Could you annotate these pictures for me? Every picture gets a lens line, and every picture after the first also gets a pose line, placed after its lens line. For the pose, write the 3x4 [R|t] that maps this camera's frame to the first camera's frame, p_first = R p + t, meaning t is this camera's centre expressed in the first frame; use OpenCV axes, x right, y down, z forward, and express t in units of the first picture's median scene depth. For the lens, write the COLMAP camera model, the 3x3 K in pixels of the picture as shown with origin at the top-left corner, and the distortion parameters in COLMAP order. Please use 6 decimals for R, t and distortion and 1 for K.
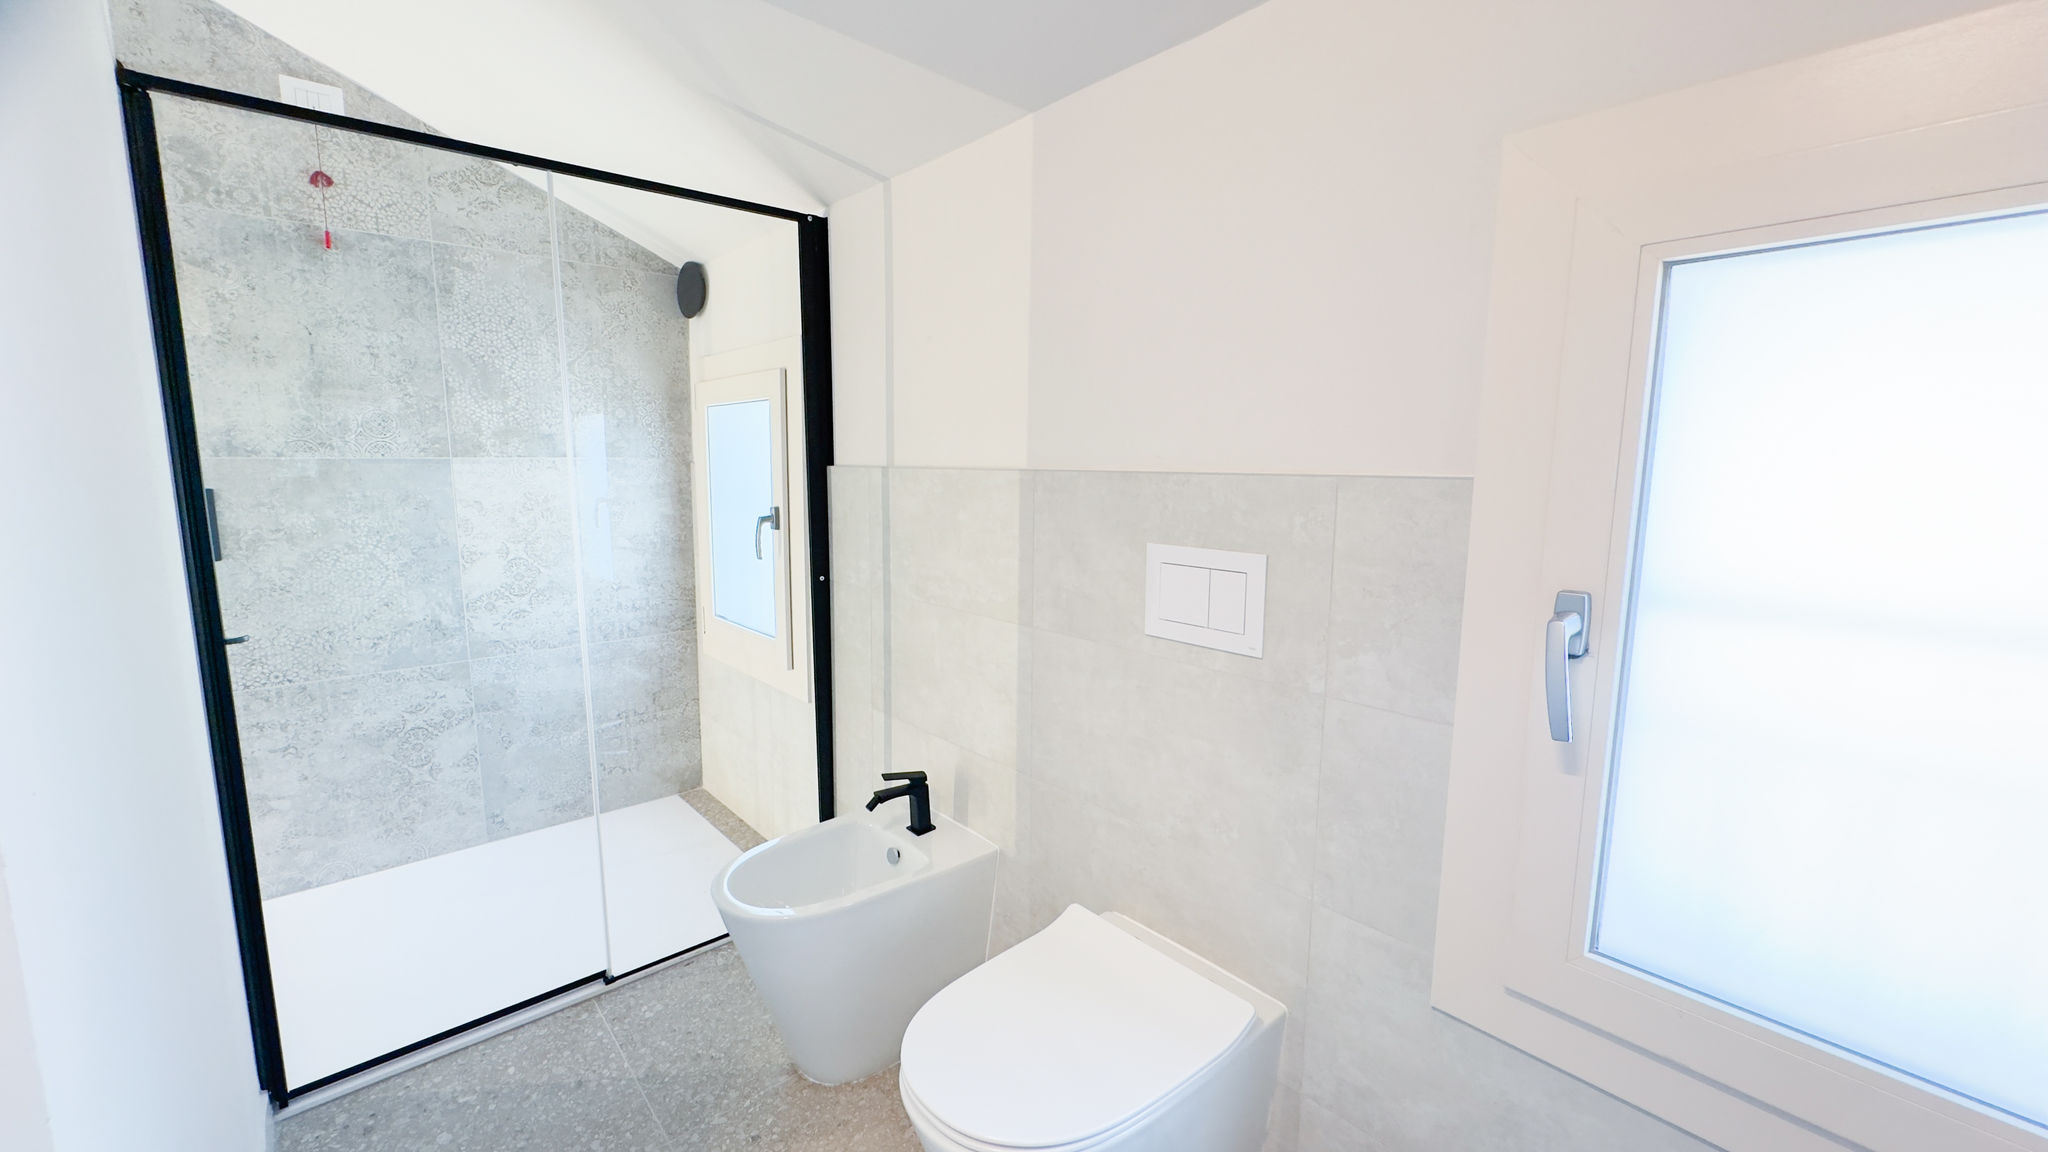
lens RADIAL K [[817.0, 0, 1020.9], [0, 817.0, 571.3], [0, 0, 1]] dist [-0.002795, 0.000337]
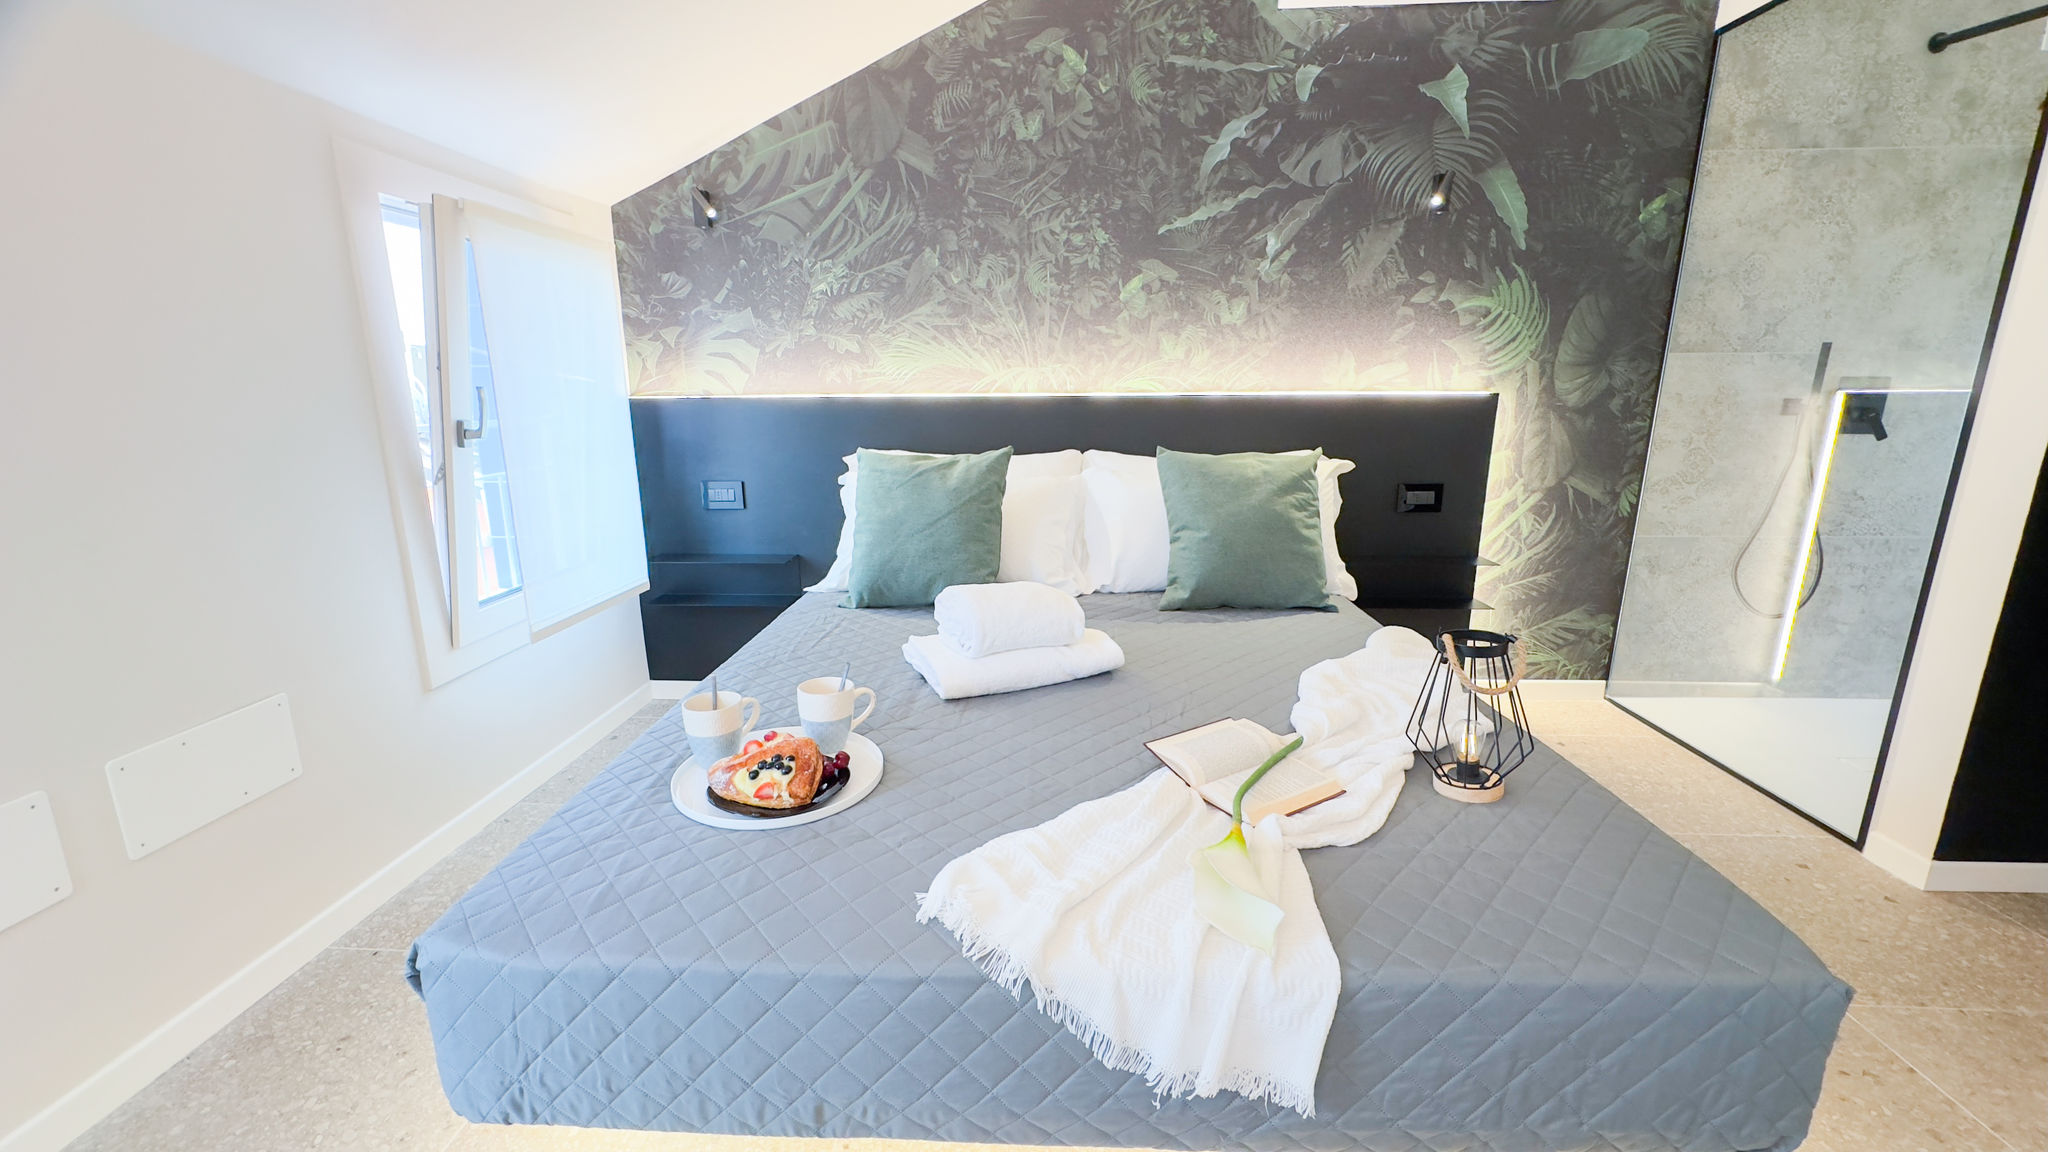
lens RADIAL K [[817.0, 0, 1020.9], [0, 817.0, 571.3], [0, 0, 1]] dist [-0.002795, 0.000337]
pose [[0.712538, 0.157087, -0.683822, -0.987816], [-0.090478, 0.987049, 0.132466, 0.147243], [0.695775, -0.032516, 0.717523, -0.837806]]
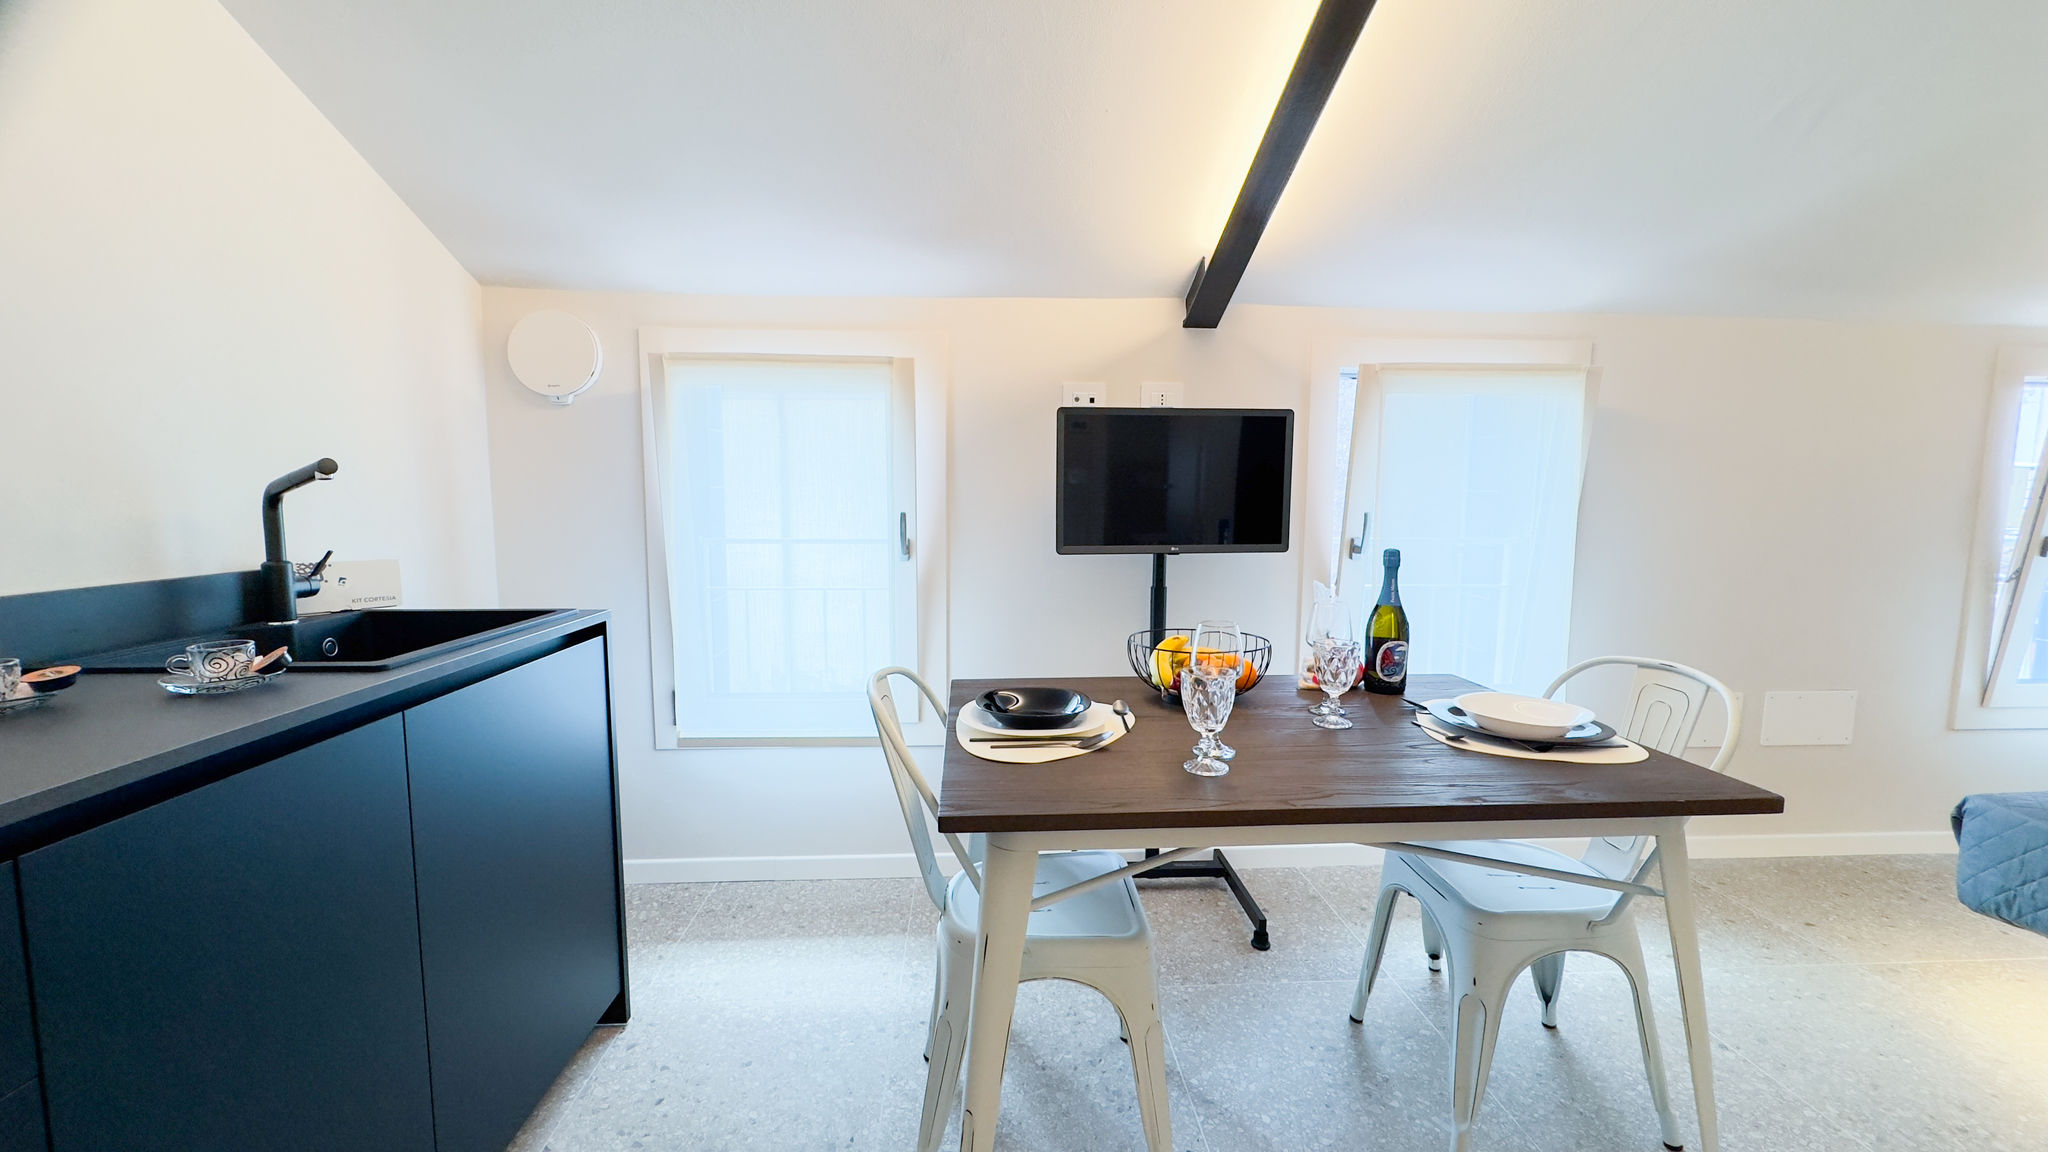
lens RADIAL K [[812.7, 0, 1016.8], [0, 812.7, 571.5], [0, 0, 1]] dist [-0.004354, 0.000303]
pose [[-0.613554, 0.070011, -0.786543, -0.254463], [-0.111582, 0.978381, 0.174128, 0.172345], [0.781729, 0.194601, -0.592478, -1.075391]]
